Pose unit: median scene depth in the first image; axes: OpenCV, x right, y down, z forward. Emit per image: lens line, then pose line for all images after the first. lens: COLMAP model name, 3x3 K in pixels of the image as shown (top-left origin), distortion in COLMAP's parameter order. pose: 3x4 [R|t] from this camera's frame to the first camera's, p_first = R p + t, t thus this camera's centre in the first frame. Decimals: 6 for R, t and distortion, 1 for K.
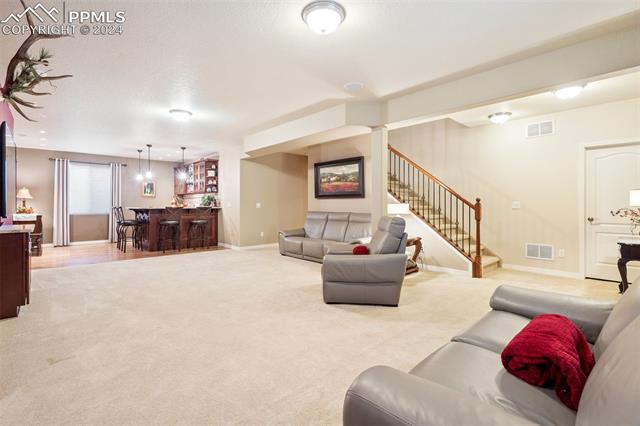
lens RADIAL K [[294.3, 0, 316.3], [0, 294.3, 203.1], [0, 0, 1]] dist [-0.009510, 0.004314]
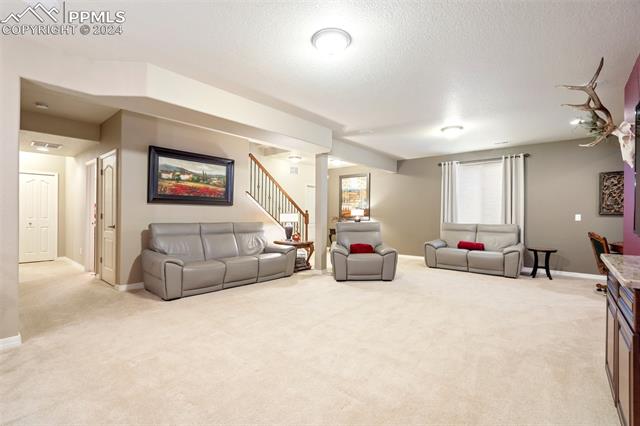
lens RADIAL K [[294.3, 0, 317.9], [0, 294.3, 212.5], [0, 0, 1]] dist [-0.009510, 0.004314]
pose [[-0.109531, 0.003923, 0.993976, -0.728302], [-0.017094, 0.999837, -0.005829, 0.002980], [-0.993836, -0.017629, -0.109446, 0.793710]]
